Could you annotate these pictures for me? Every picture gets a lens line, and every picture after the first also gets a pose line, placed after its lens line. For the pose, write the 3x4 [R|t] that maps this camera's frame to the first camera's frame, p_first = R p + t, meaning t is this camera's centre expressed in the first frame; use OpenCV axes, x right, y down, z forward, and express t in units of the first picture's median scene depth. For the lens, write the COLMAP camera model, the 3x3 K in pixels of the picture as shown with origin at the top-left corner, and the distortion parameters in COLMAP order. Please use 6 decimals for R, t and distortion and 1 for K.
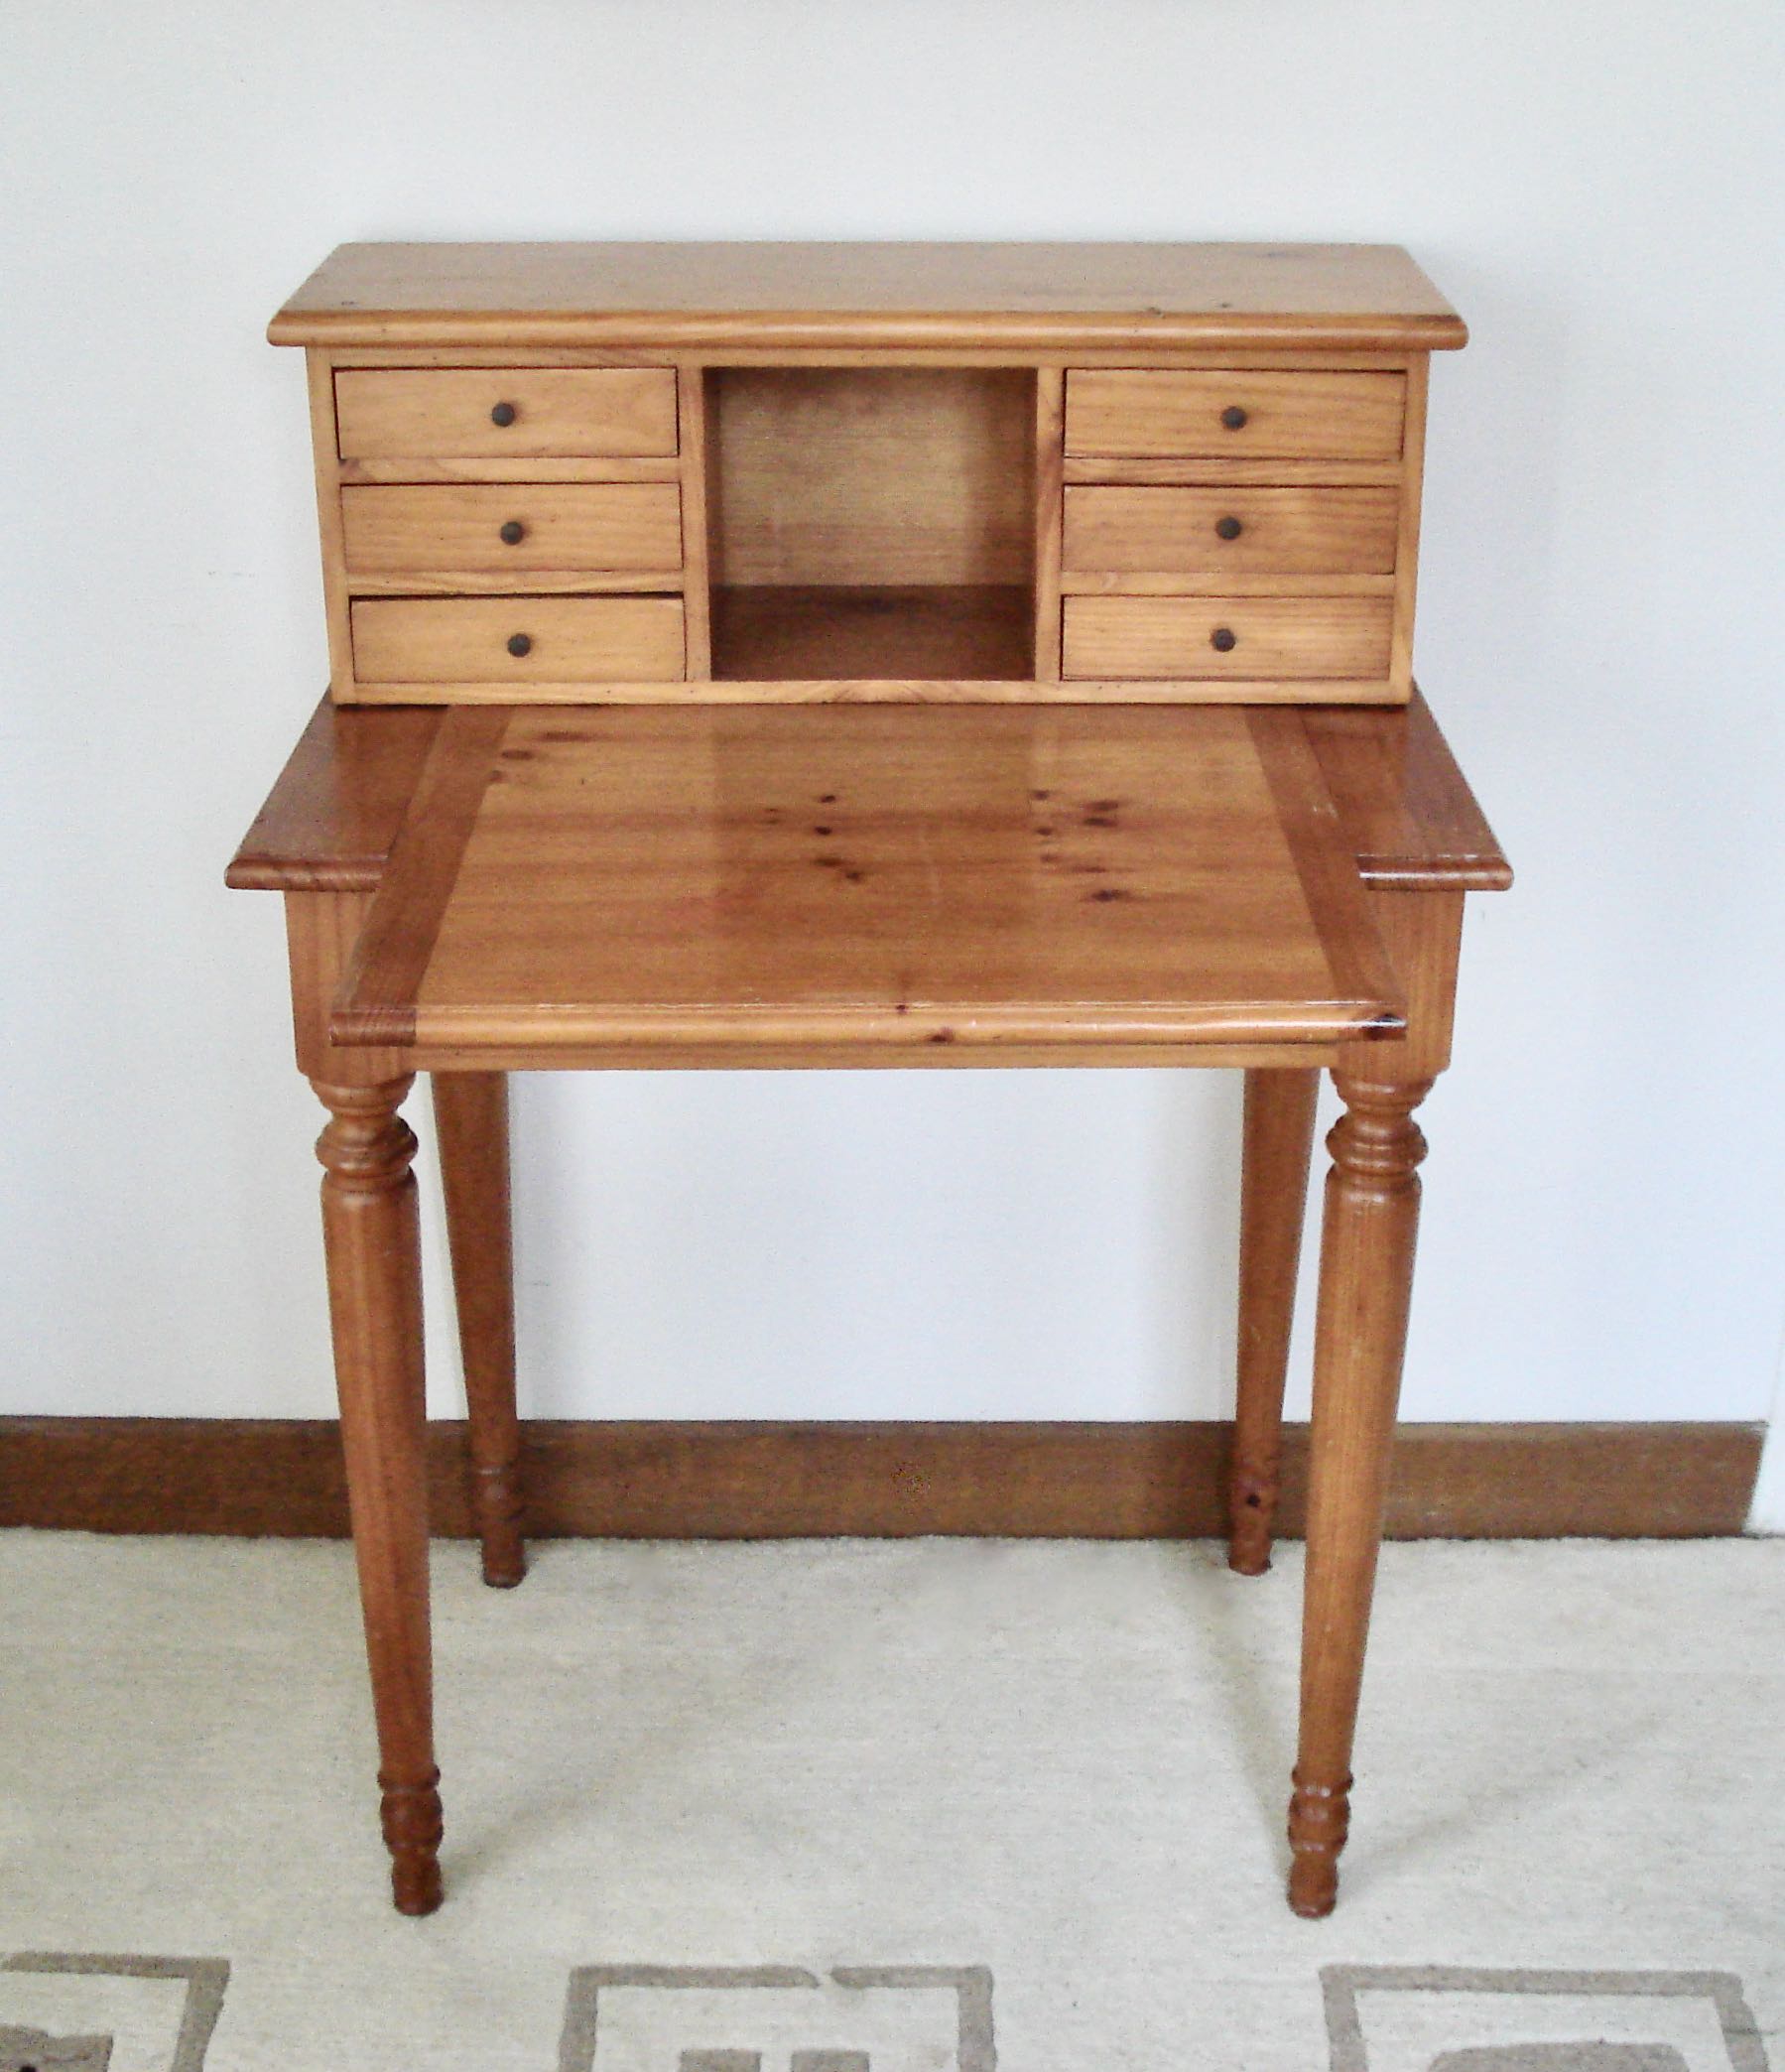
lens RADIAL K [[3160.6, 0, 933.8], [0, 3160.6, 1039.1], [0, 0, 1]] dist [-0.093532, 0.000000]
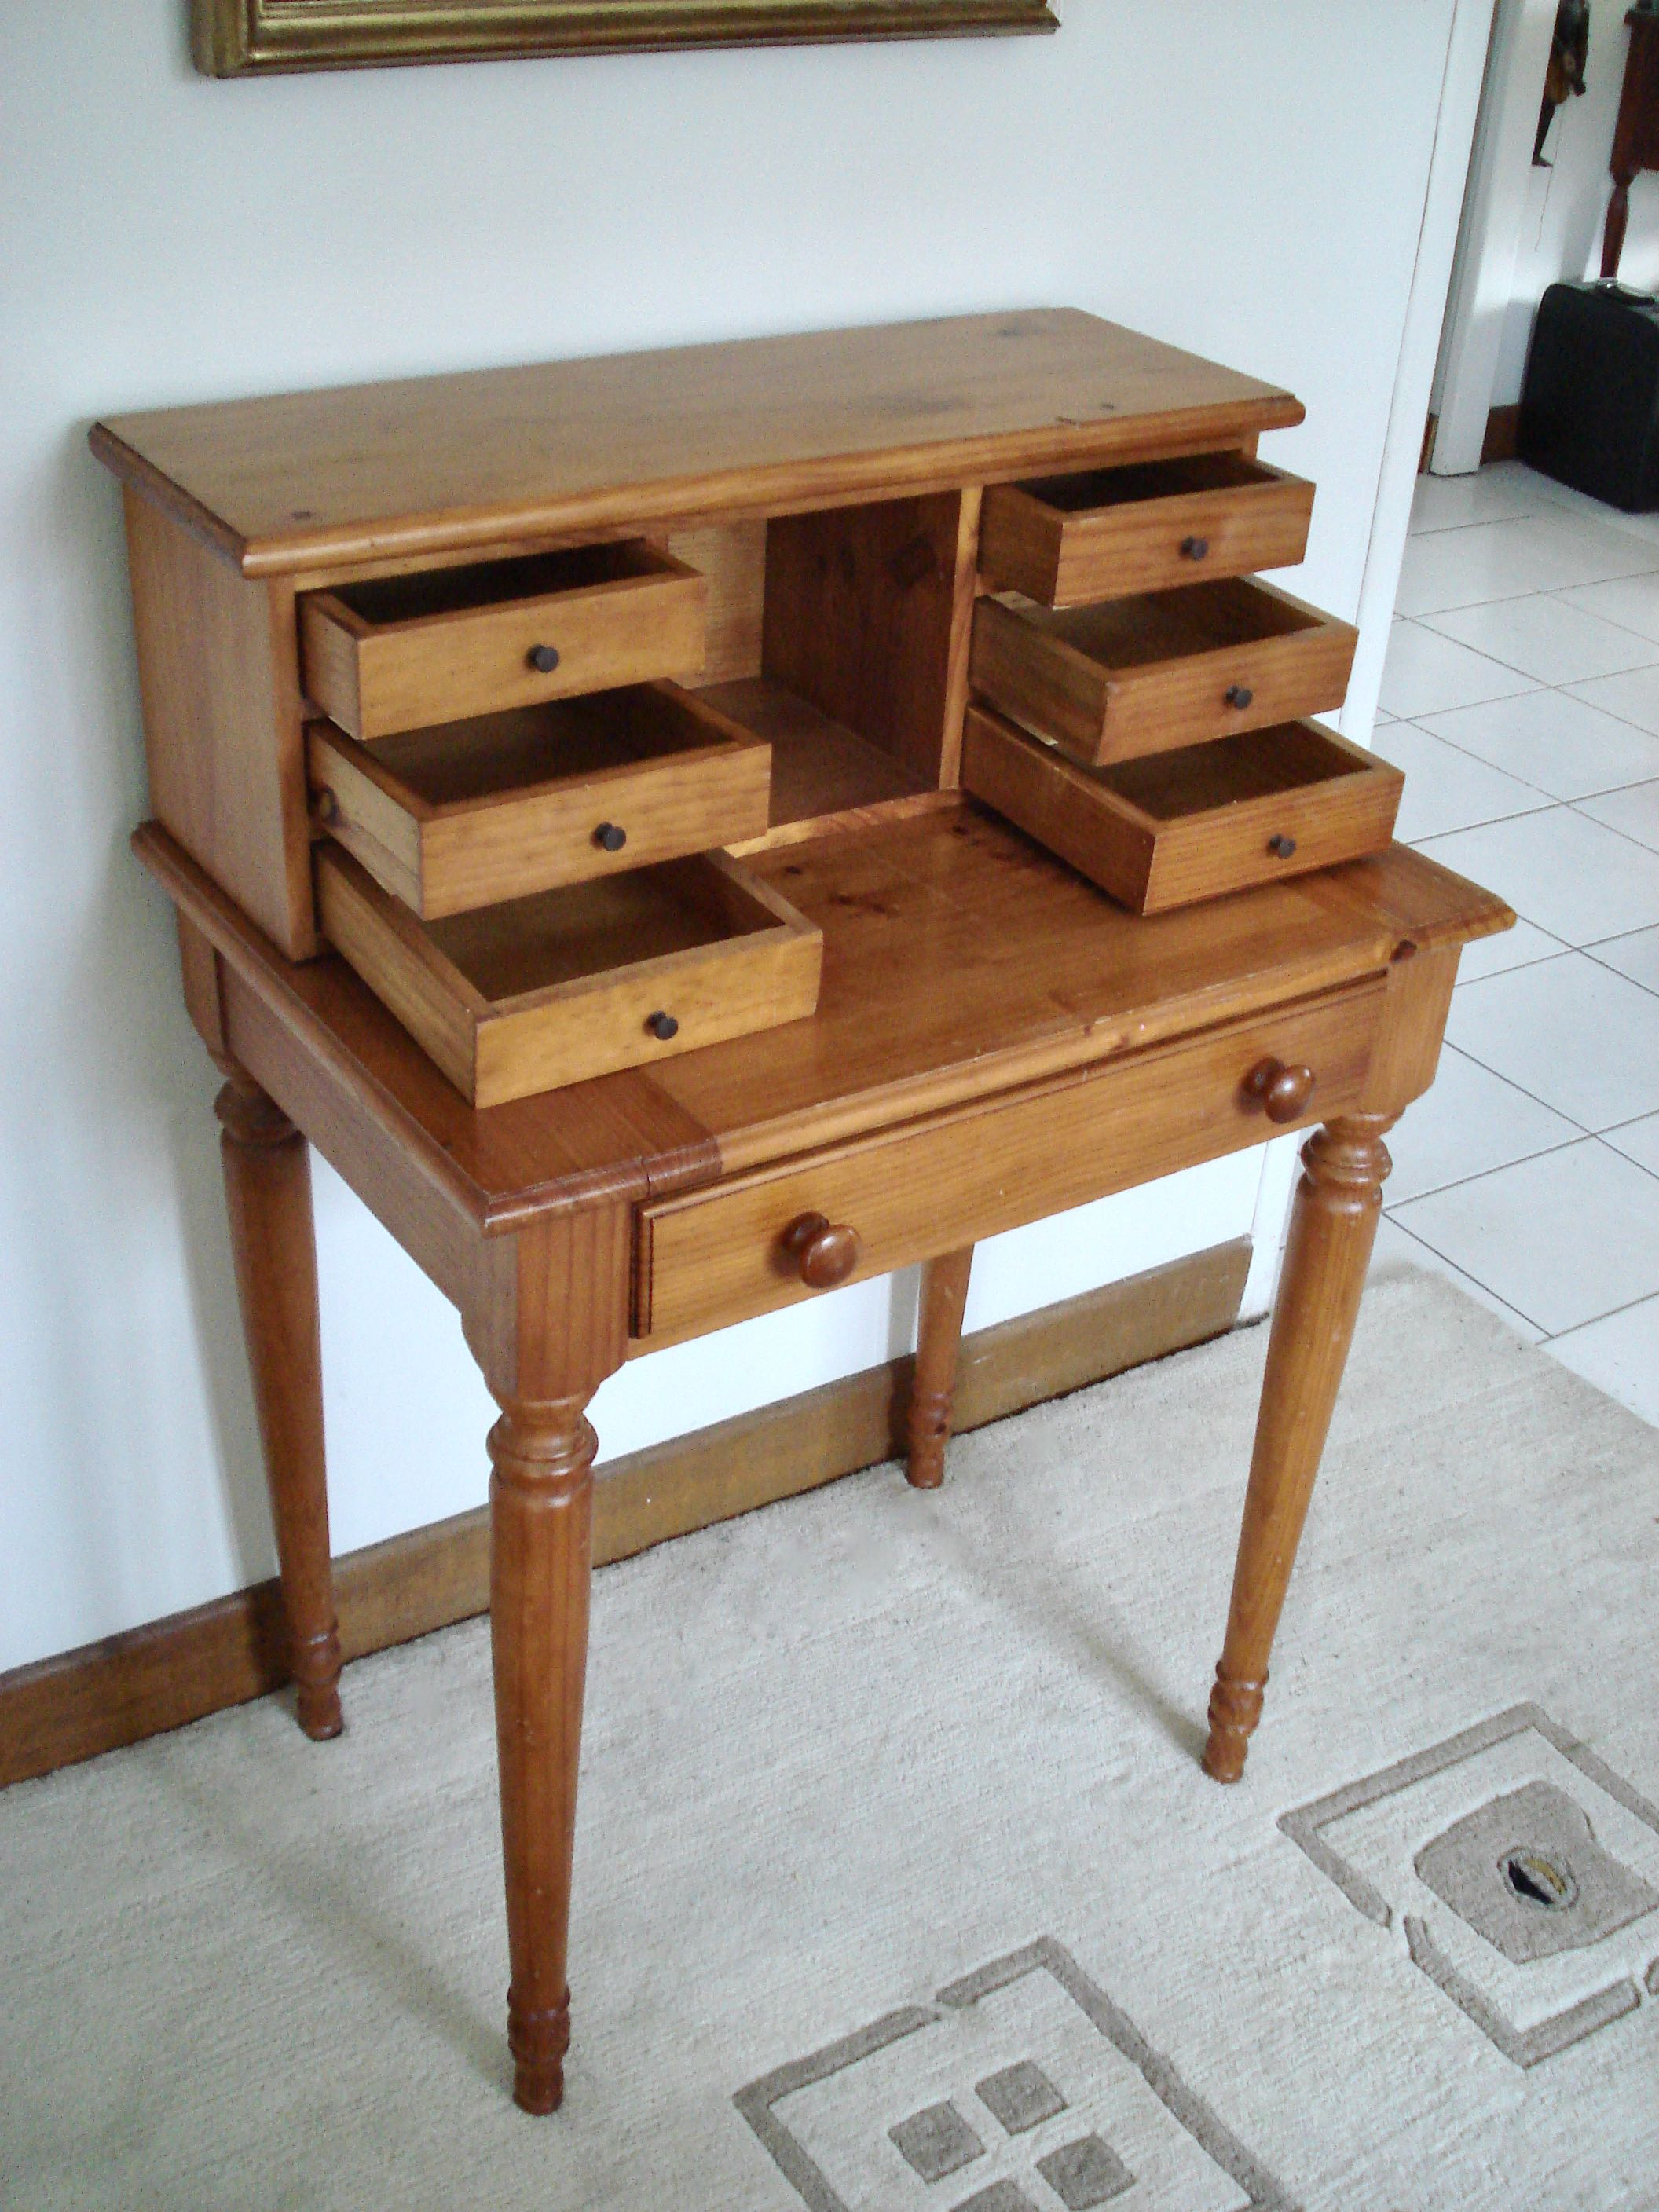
lens RADIAL K [[2498.2, 0, 843.7], [0, 2498.2, 1118.6], [0, 0, 1]] dist [-0.106808, 0.000000]
pose [[0.840263, -0.247837, 0.482218, -0.418837], [0.173538, 0.965558, 0.193861, -0.177357], [-0.513656, -0.079211, 0.854332, 0.330402]]
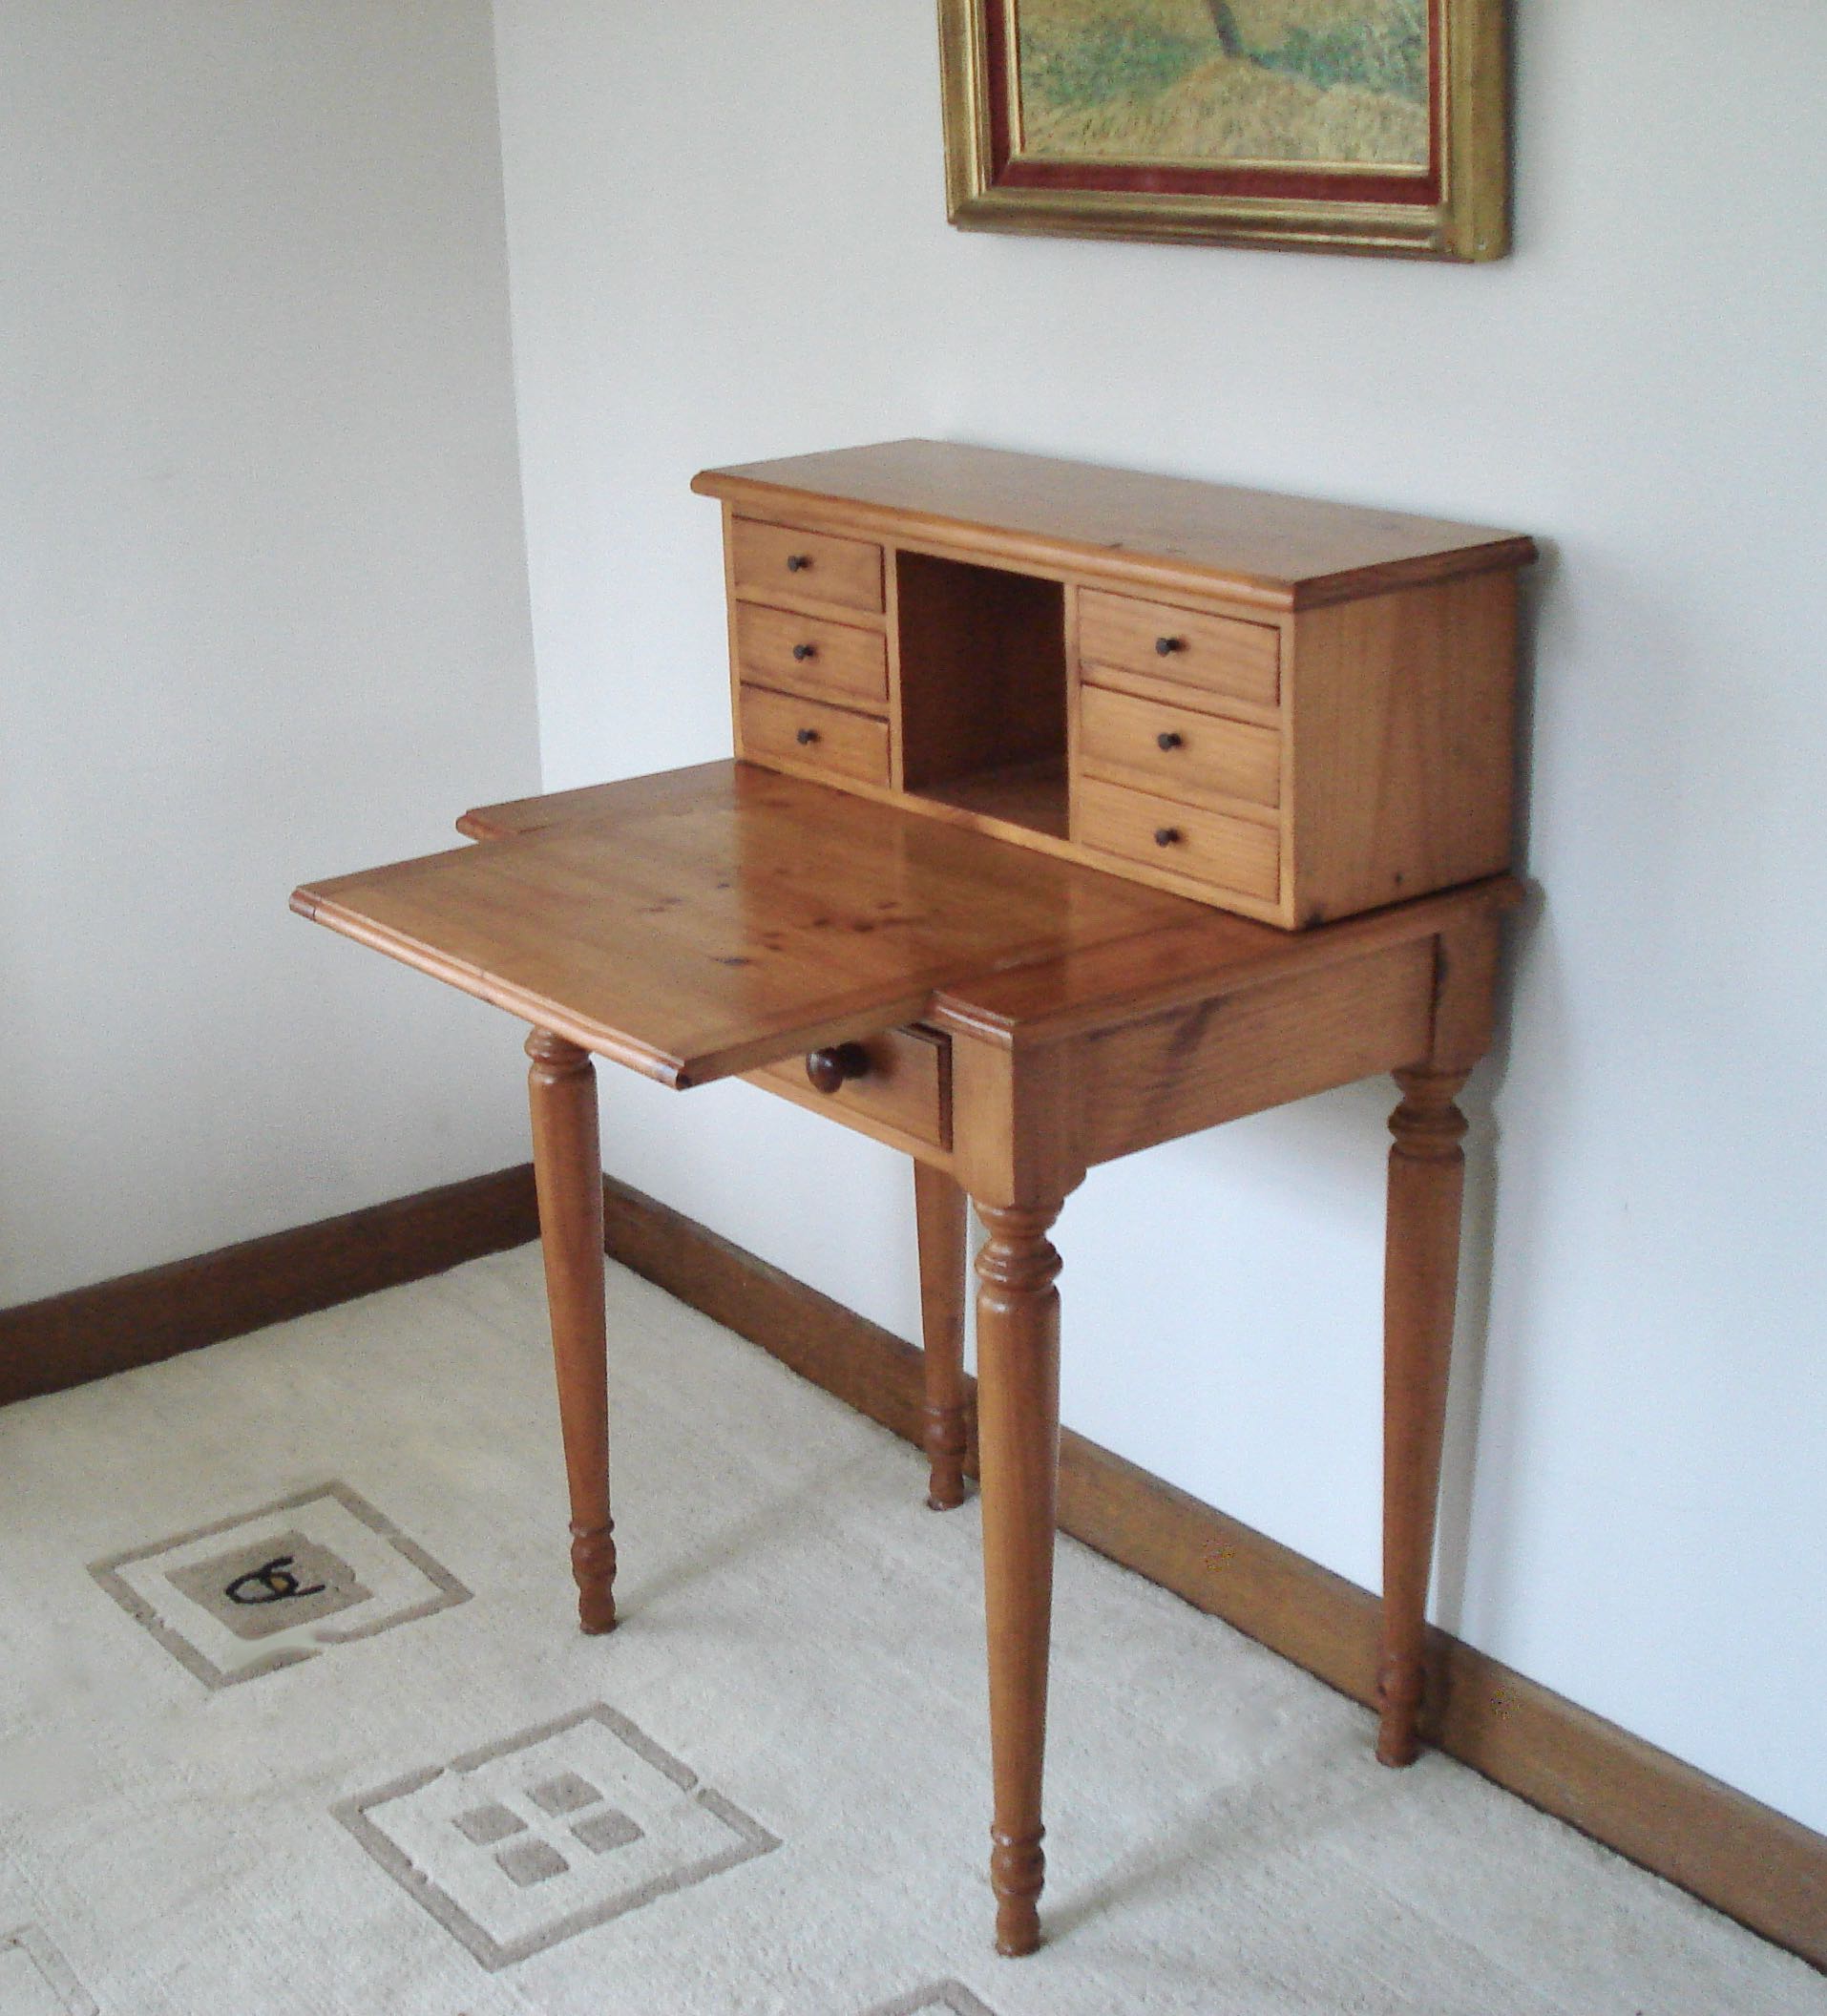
lens RADIAL K [[3031.1, 0, 697.1], [0, 3031.1, 1006.8], [0, 0, 1]] dist [-0.110379, 0.000000]
pose [[0.550034, 0.241542, -0.799450, 0.914097], [-0.296095, 0.951479, 0.083756, -0.111494], [0.780890, 0.190645, 0.594865, 0.223168]]
